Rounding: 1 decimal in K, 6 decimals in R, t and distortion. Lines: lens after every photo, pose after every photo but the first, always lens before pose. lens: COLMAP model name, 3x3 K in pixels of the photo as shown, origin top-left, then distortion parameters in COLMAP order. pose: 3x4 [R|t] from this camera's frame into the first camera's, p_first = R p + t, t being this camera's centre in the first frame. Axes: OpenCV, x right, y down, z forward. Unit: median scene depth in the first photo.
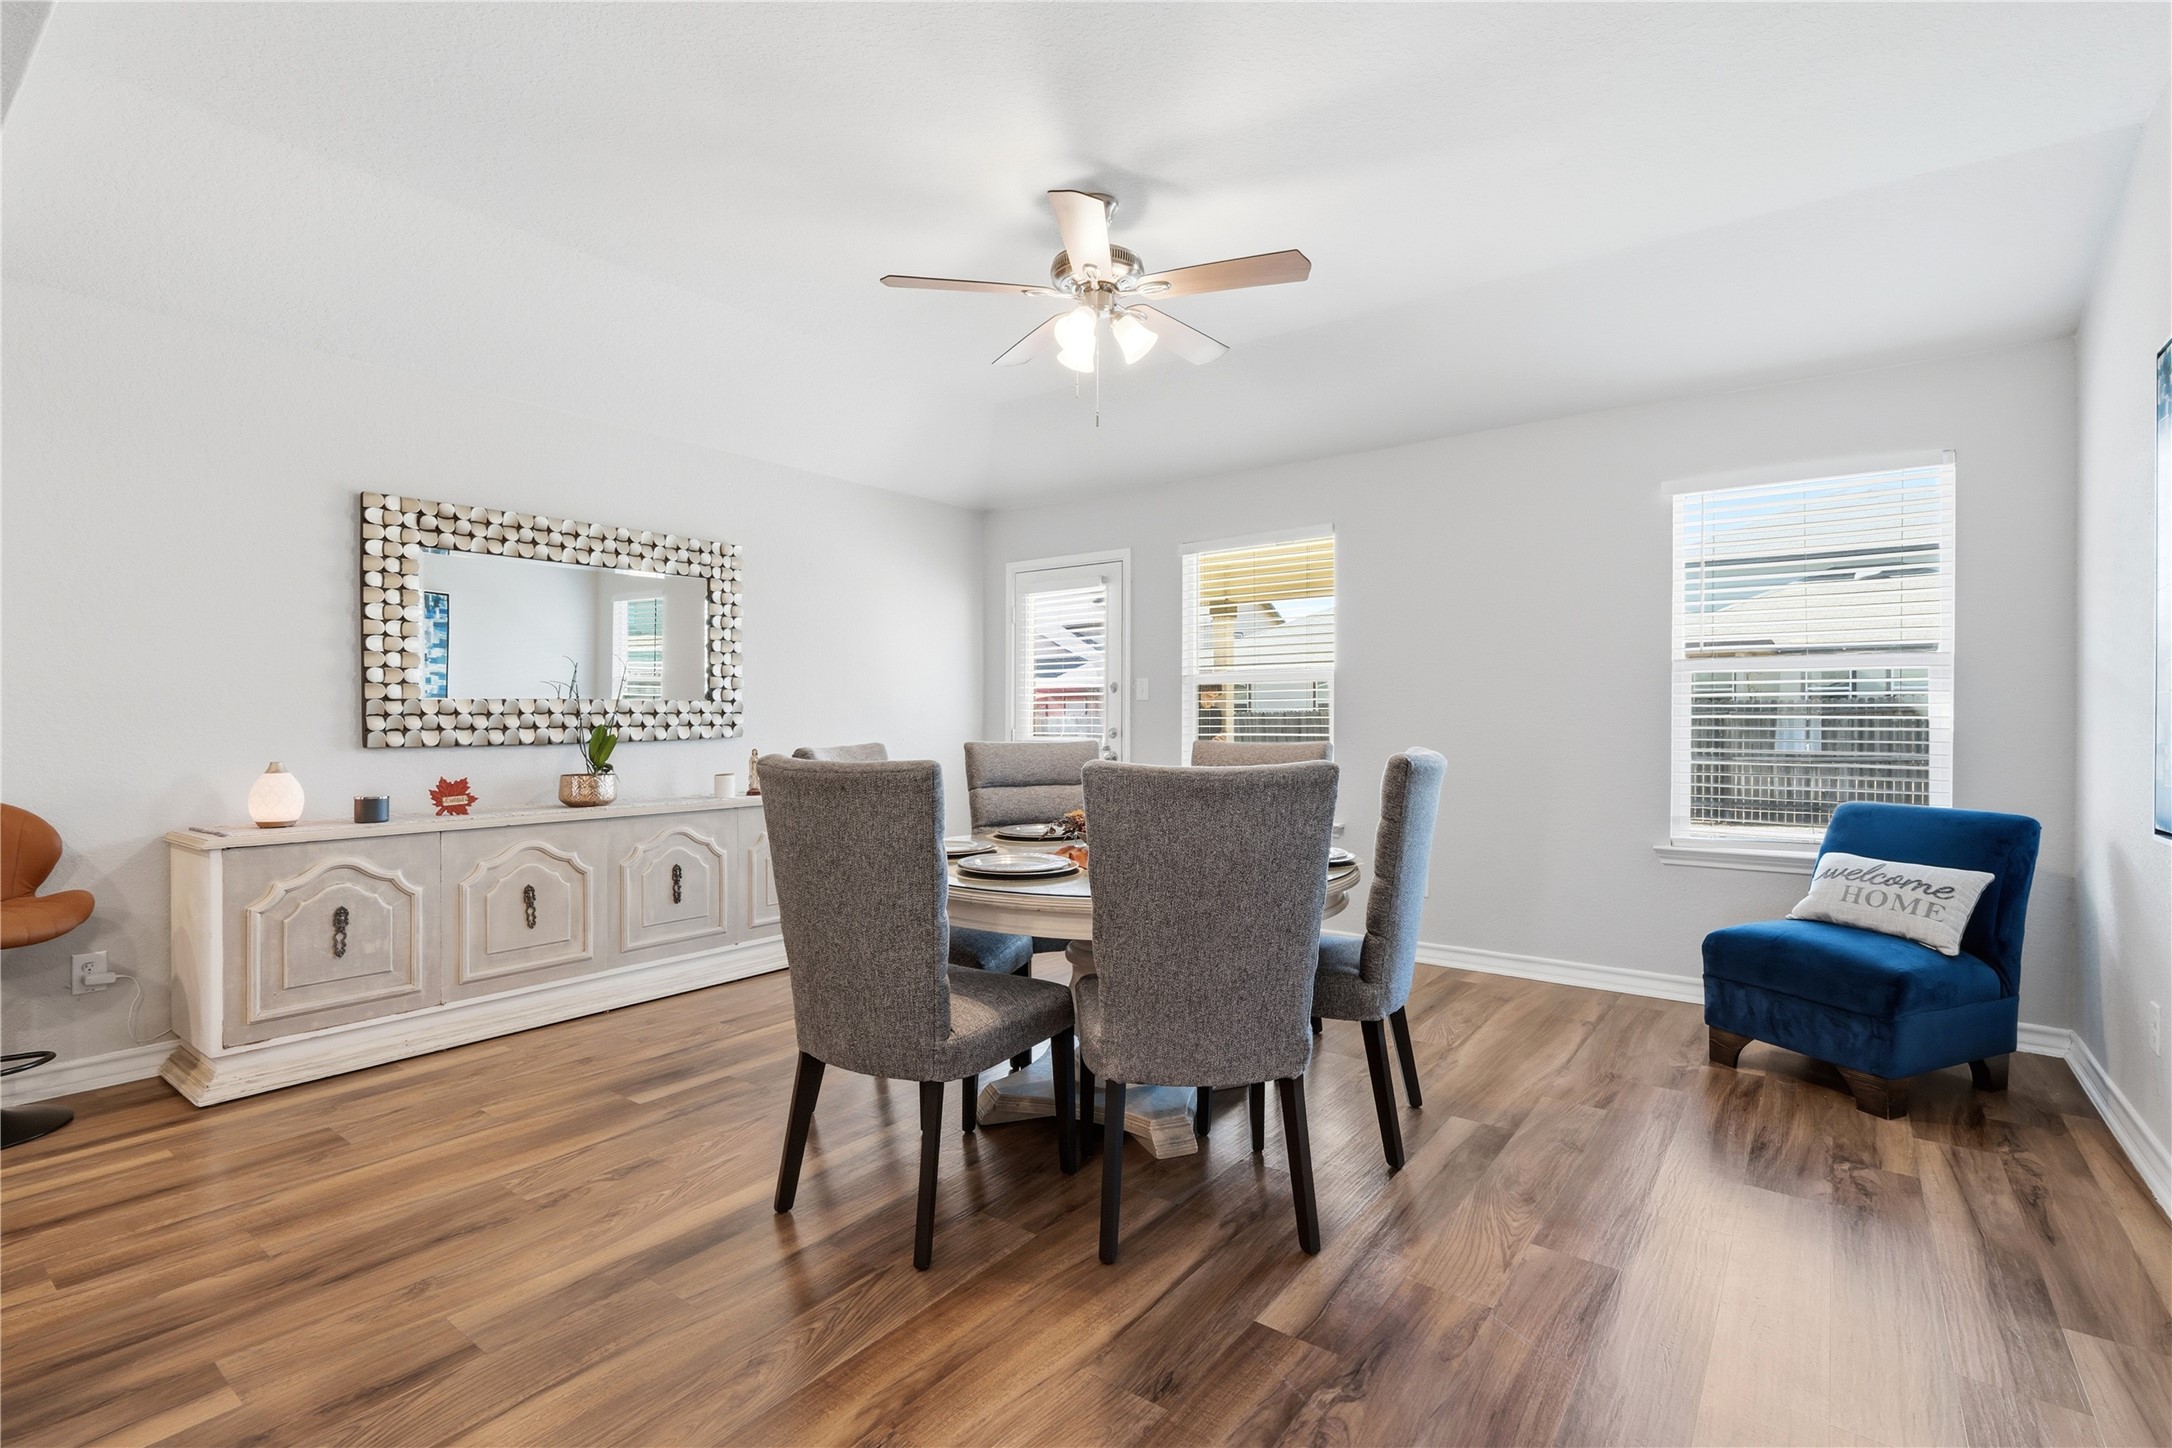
lens RADIAL K [[996.9, 0, 1088.0], [0, 996.9, 711.4], [0, 0, 1]] dist [-0.005296, 0.000855]
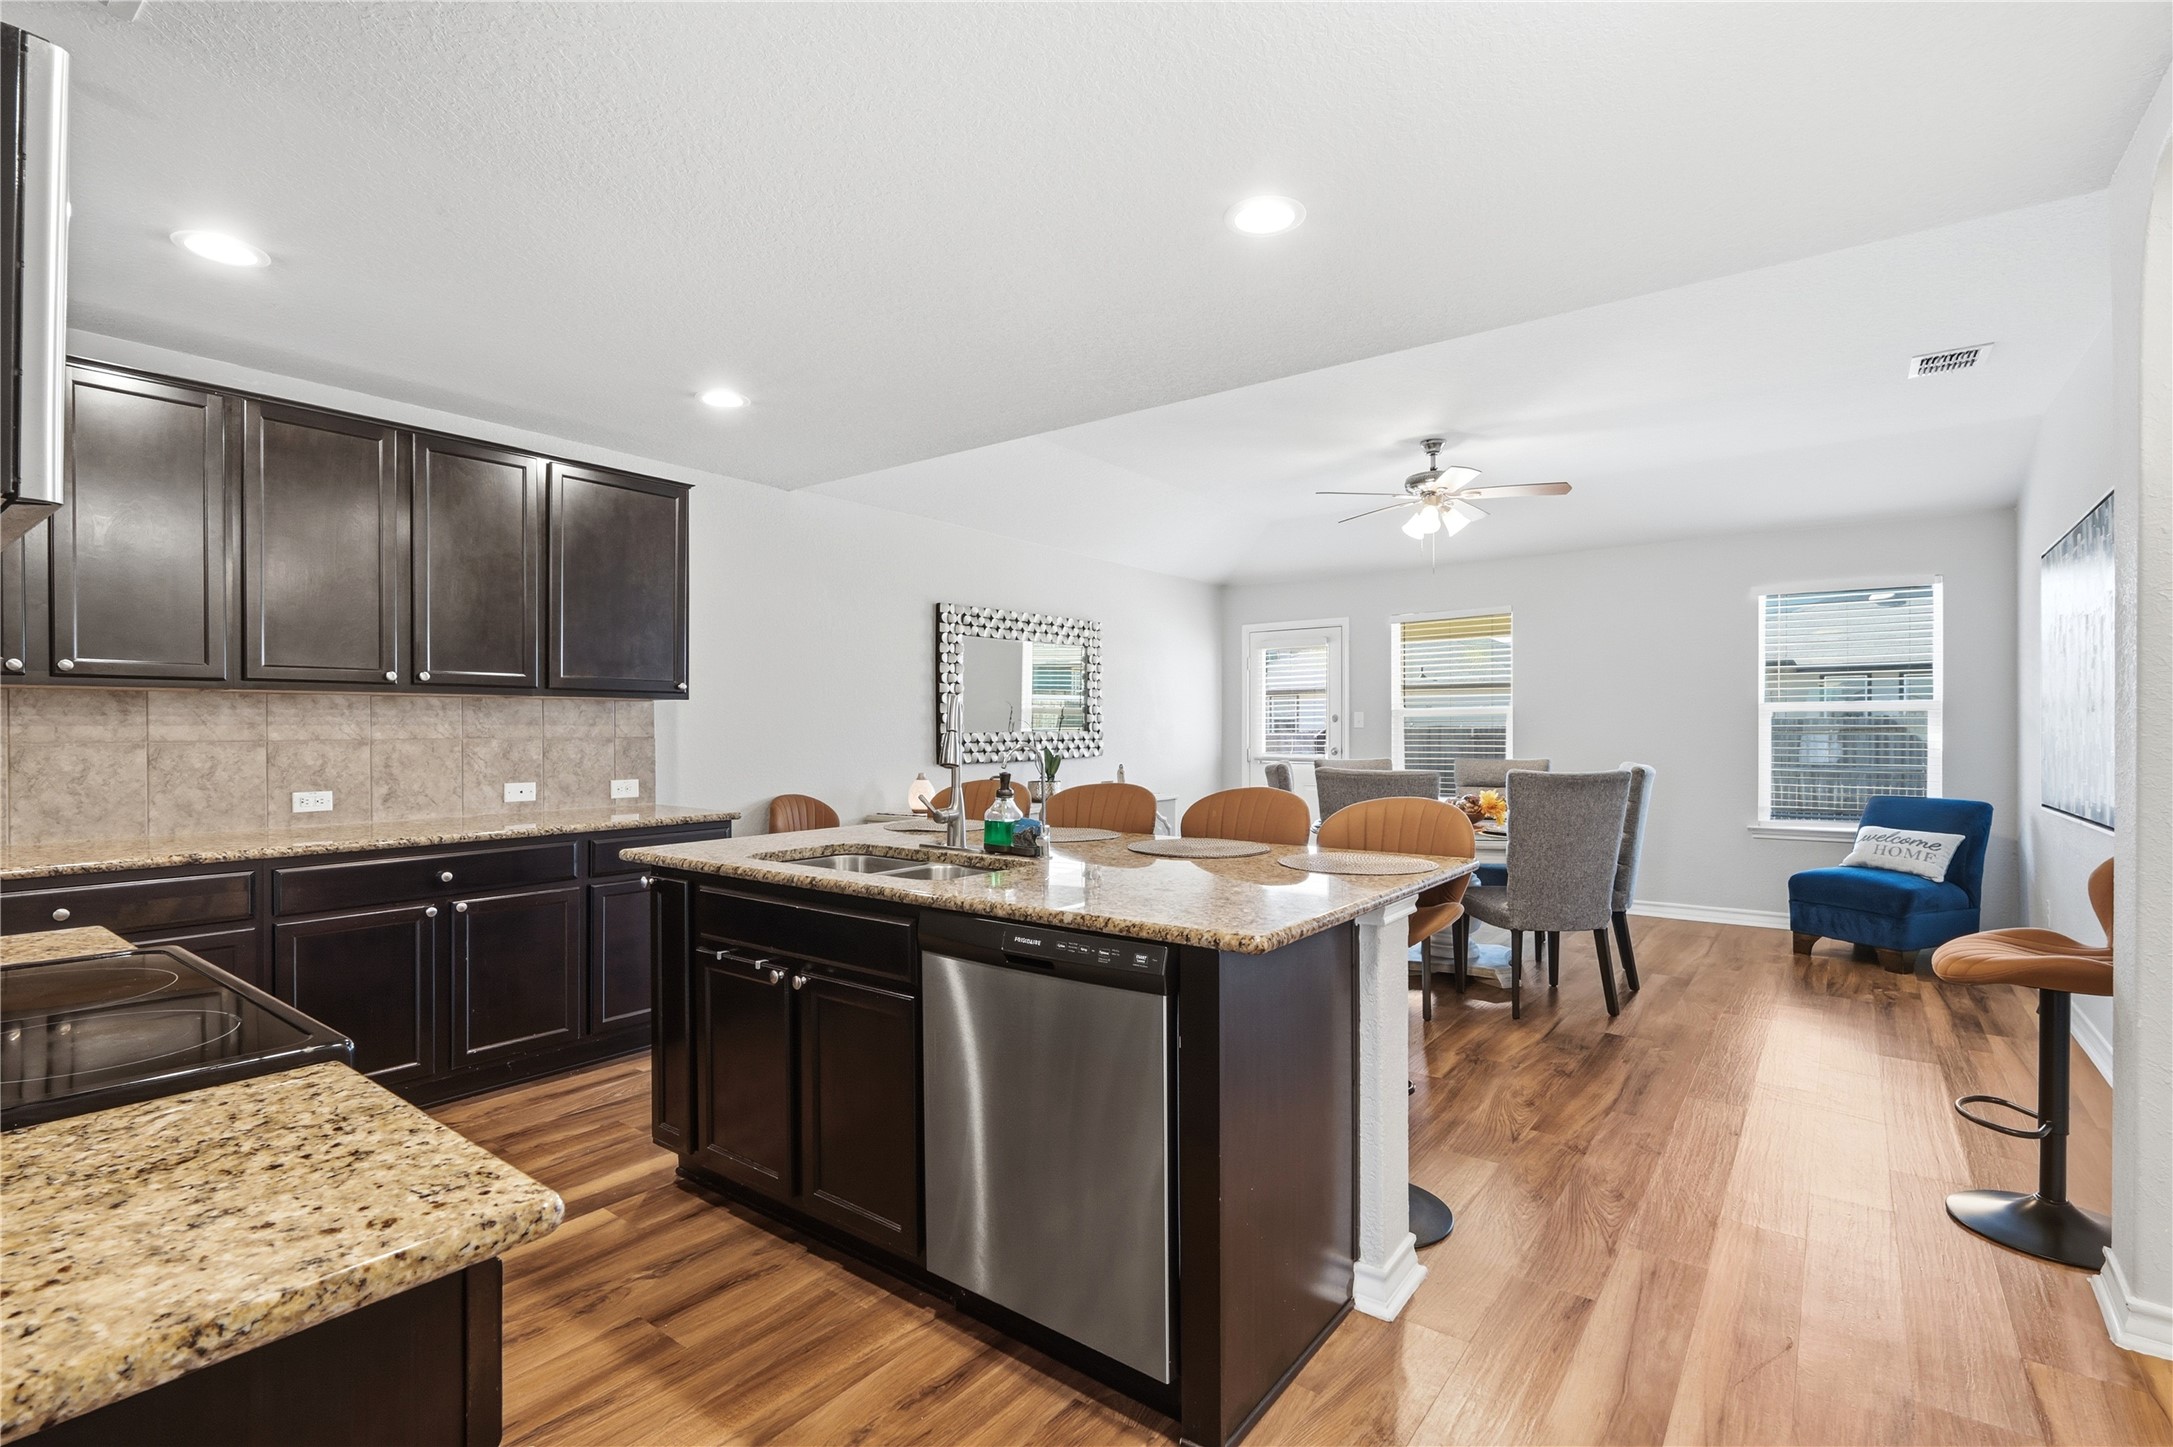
lens RADIAL K [[997.3, 0, 1094.8], [0, 997.3, 721.9], [0, 0, 1]] dist [-0.005296, 0.000855]
pose [[0.999992, -0.003272, -0.002507, -0.531179], [0.003264, 0.999989, -0.003400, -0.027497], [0.002518, 0.003392, 0.999991, -0.656153]]
